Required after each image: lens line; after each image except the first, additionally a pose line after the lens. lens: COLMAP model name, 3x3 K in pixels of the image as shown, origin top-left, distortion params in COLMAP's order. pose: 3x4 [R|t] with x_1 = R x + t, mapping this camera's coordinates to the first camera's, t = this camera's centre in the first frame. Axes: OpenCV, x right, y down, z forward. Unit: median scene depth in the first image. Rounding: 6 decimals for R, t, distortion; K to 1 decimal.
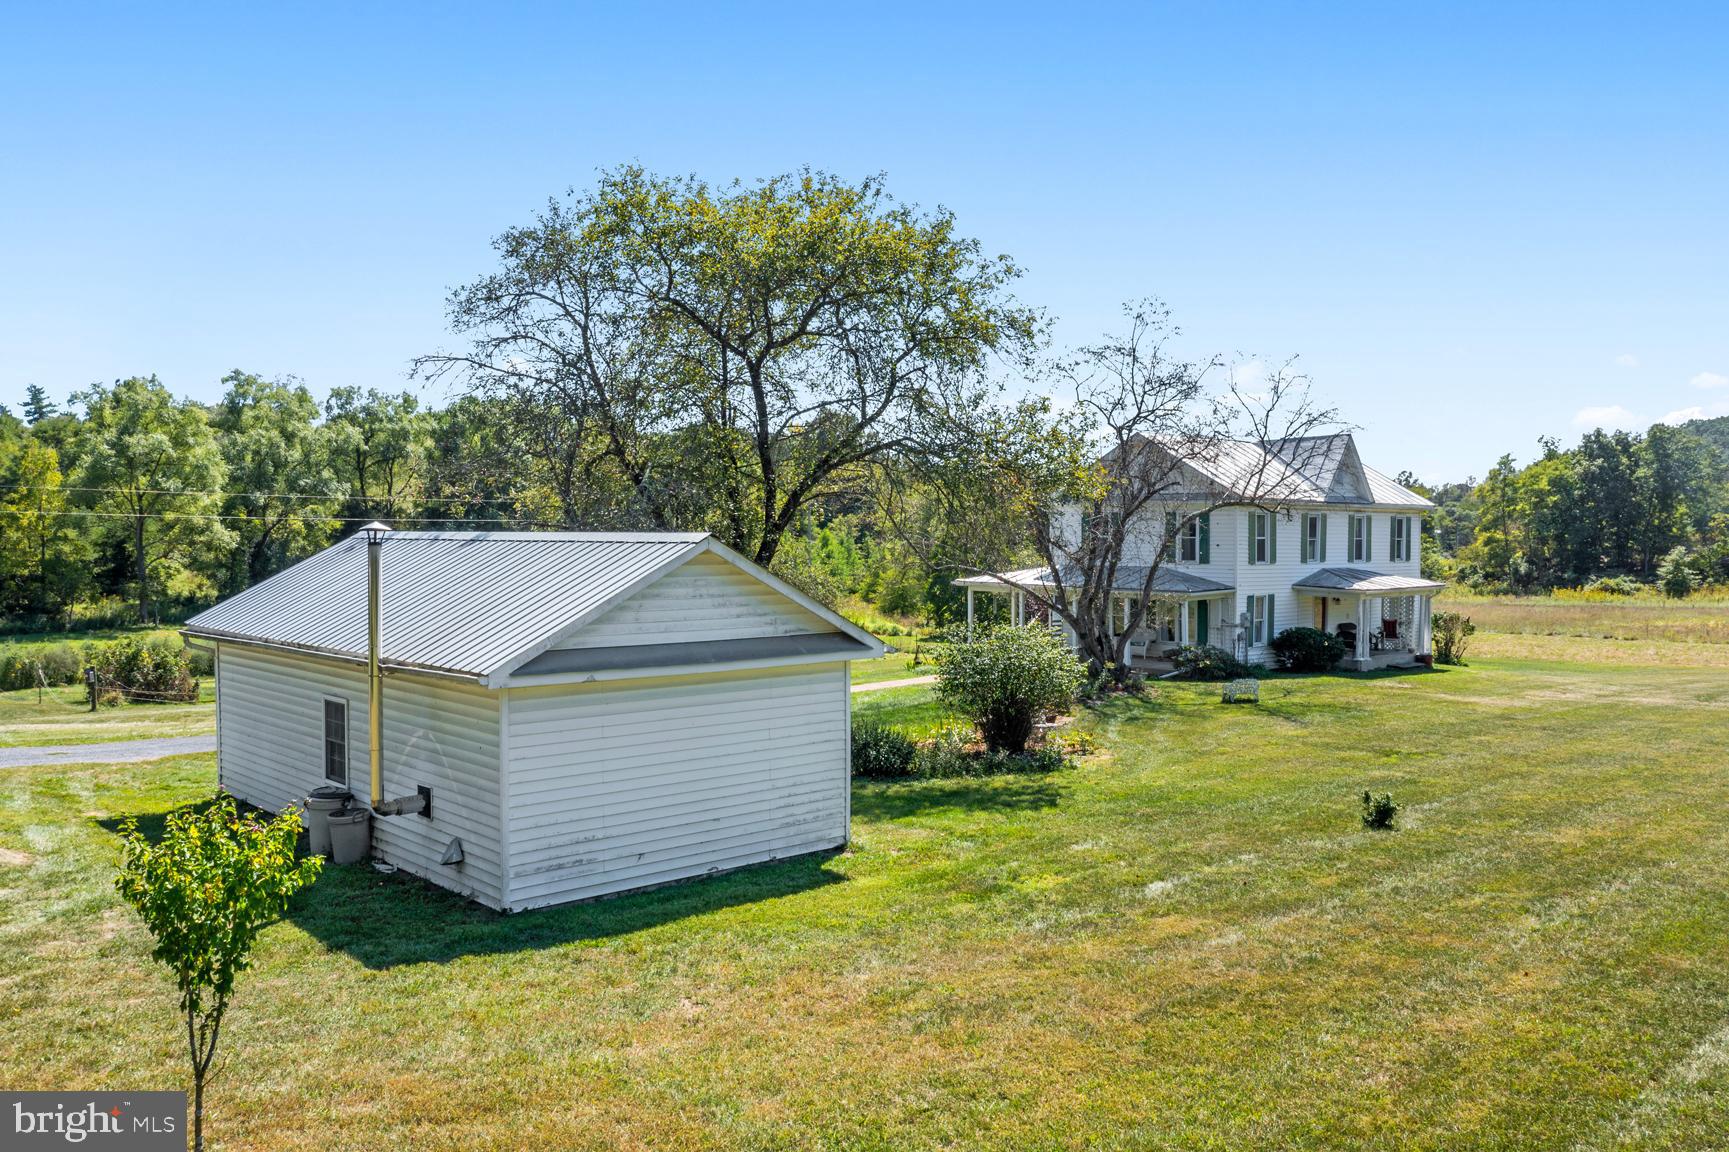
lens RADIAL K [[1329.4, 0, 896.3], [0, 1329.4, 577.3], [0, 0, 1]] dist [0.010705, 0.001961]
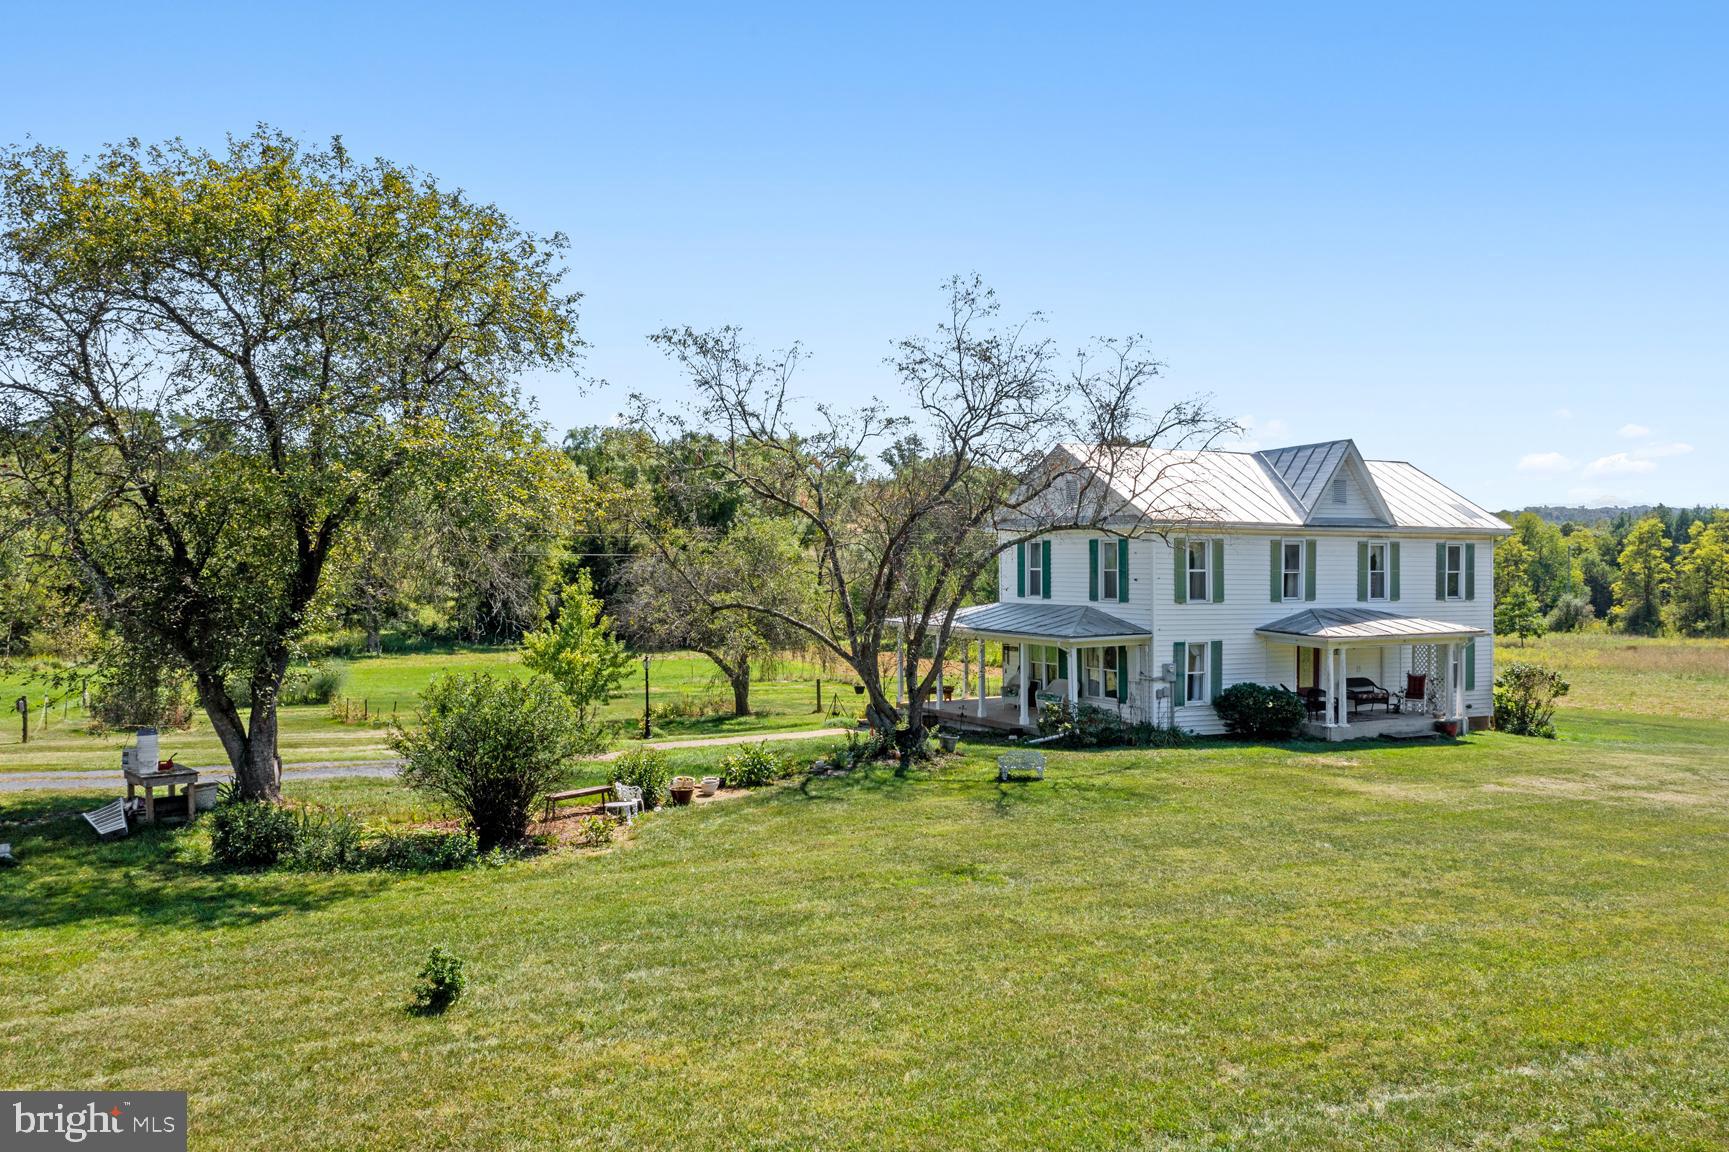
lens RADIAL K [[1329.4, 0, 896.3], [0, 1329.4, 577.3], [0, 0, 1]] dist [0.010705, 0.001961]
pose [[0.968394, 0.000504, -0.249424, 0.294470], [-0.006807, 0.999679, -0.024410, -0.004598], [0.249332, 0.025337, 0.968087, 0.176583]]
